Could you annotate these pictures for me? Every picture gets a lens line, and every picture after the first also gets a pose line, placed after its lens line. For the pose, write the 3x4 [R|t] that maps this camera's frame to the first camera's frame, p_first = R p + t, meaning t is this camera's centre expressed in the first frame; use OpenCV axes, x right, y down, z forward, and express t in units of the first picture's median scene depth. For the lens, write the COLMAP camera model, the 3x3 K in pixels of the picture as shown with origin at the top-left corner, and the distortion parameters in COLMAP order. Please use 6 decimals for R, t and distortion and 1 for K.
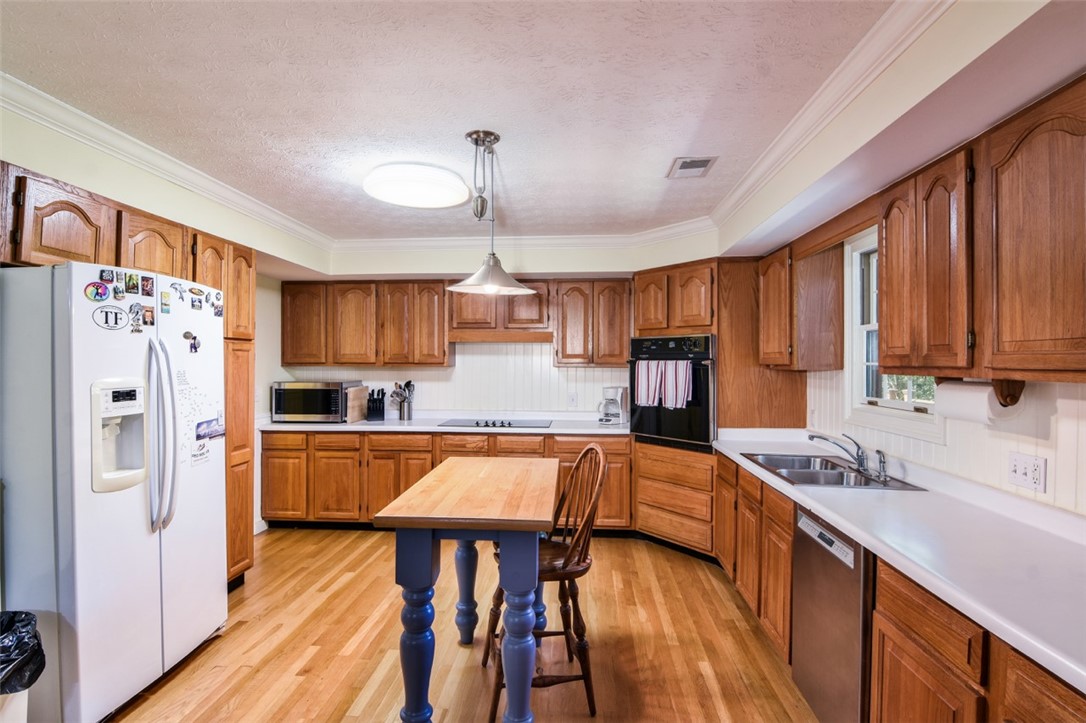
lens RADIAL K [[555.5, 0, 538.8], [0, 555.5, 358.2], [0, 0, 1]] dist [-0.005557, -0.004114]
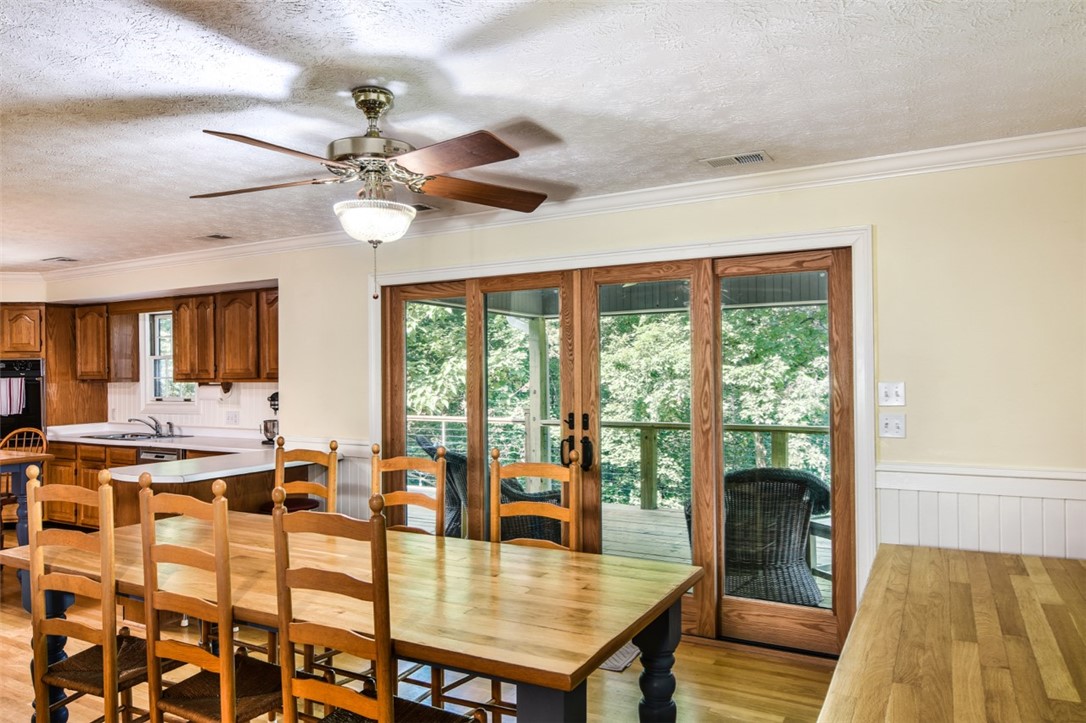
lens RADIAL K [[734.5, 0, 513.2], [0, 734.5, 369.5], [0, 0, 1]] dist [0.019870, -0.019143]
pose [[0.441464, -0.007239, 0.897250, -0.814546], [0.008392, 0.999957, 0.003938, -0.013115], [-0.897240, 0.005791, 0.441506, -0.854690]]
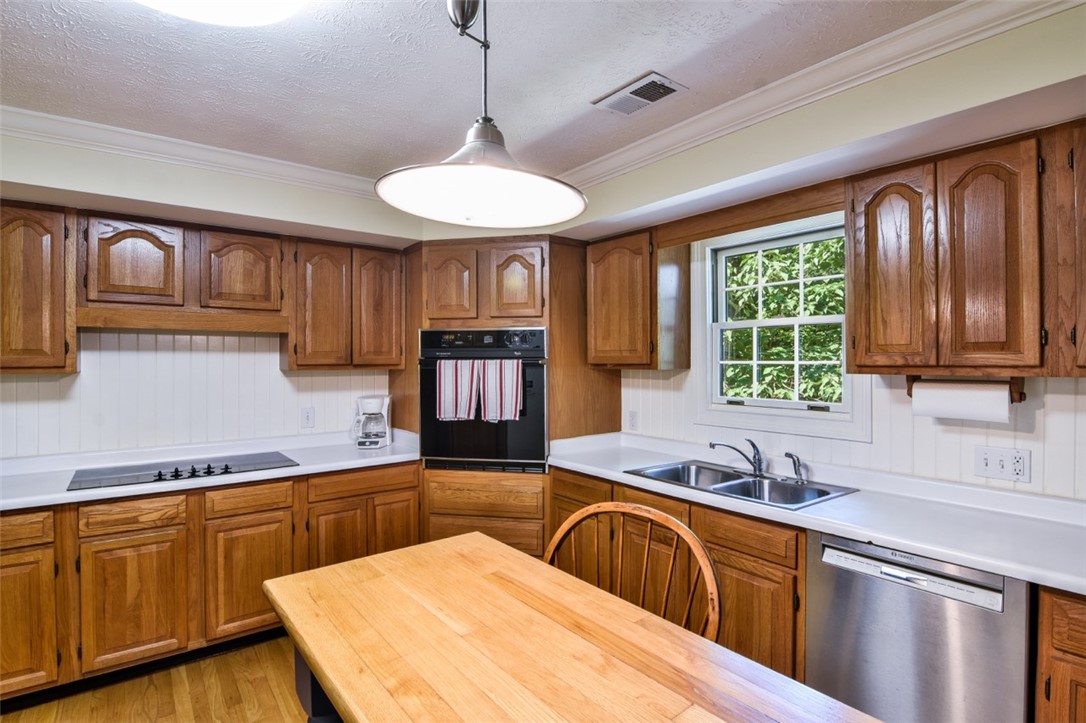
lens RADIAL K [[532.6, 0, 550.4], [0, 532.6, 360.2], [0, 0, 1]] dist [-0.007755, -0.006372]
pose [[0.737868, -0.005056, 0.674926, -0.215104], [0.000909, 0.999978, 0.006496, -0.000085], [-0.674944, -0.004180, 0.737857, 0.415314]]
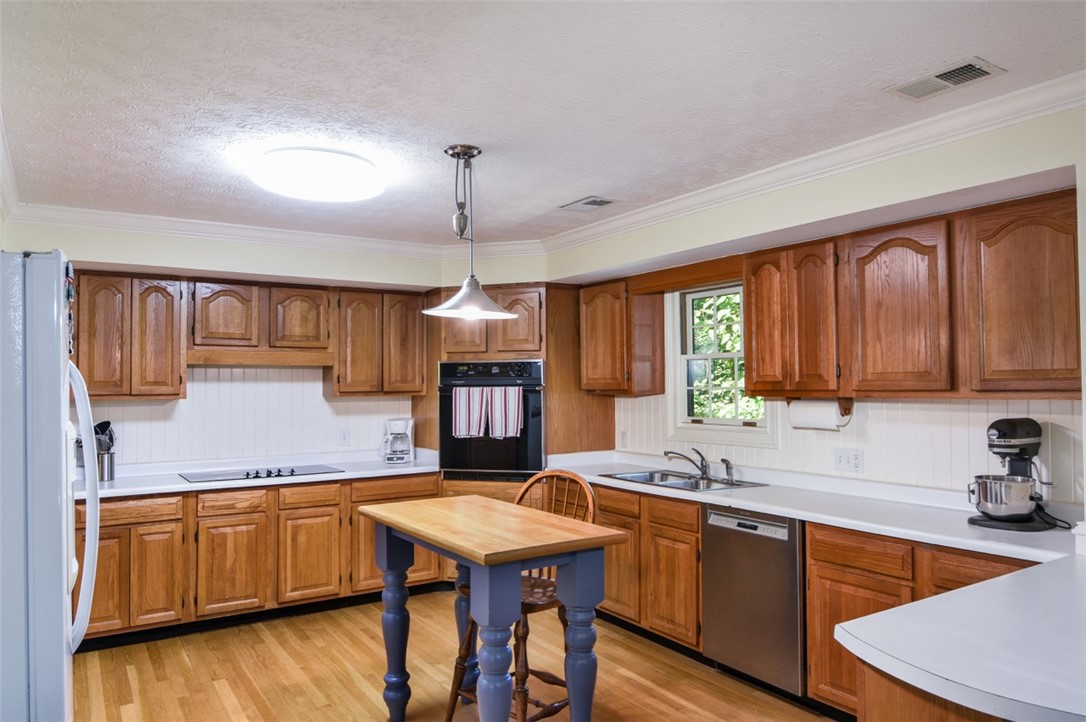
lens RADIAL K [[734.5, 0, 552.8], [0, 734.5, 359.9], [0, 0, 1]] dist [0.019870, -0.019143]
pose [[0.790890, 0.012128, 0.611838, -0.471782], [0.006720, 0.999571, -0.028501, -0.005694], [-0.611921, 0.026653, 0.790470, -0.040680]]
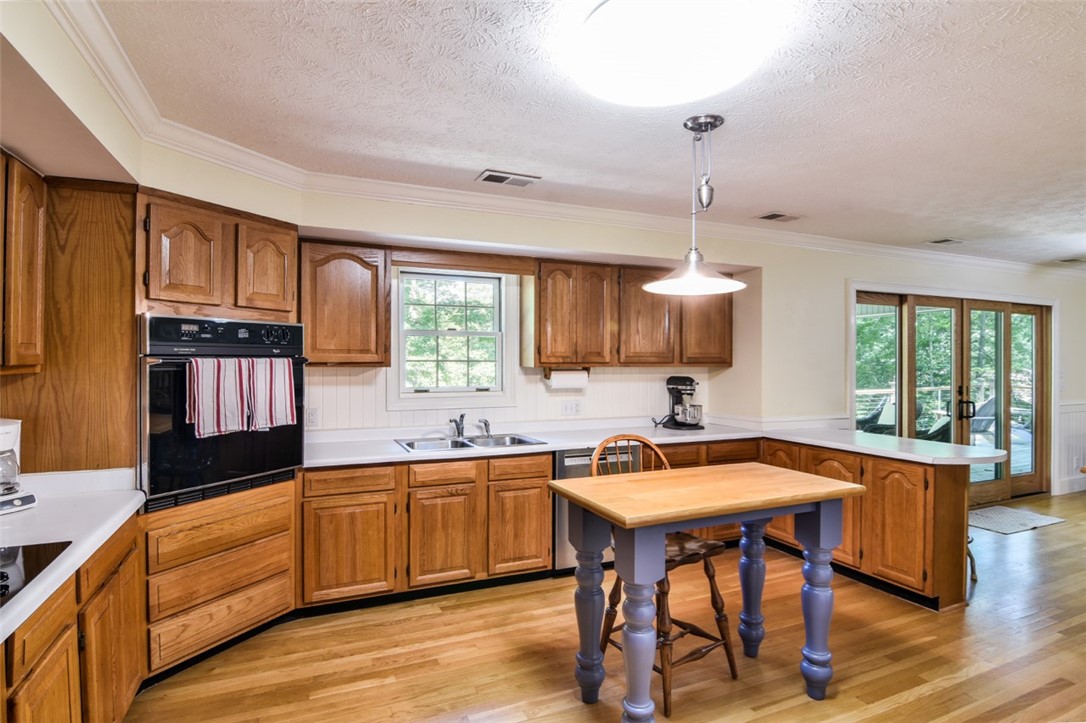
lens RADIAL K [[532.6, 0, 544.1], [0, 532.6, 363.2], [0, 0, 1]] dist [-0.007755, -0.006372]
pose [[-0.445336, -0.015417, 0.895231, -0.506701], [-0.011772, 0.999866, 0.011363, -0.001127], [-0.895286, -0.005479, -0.445458, 1.027935]]
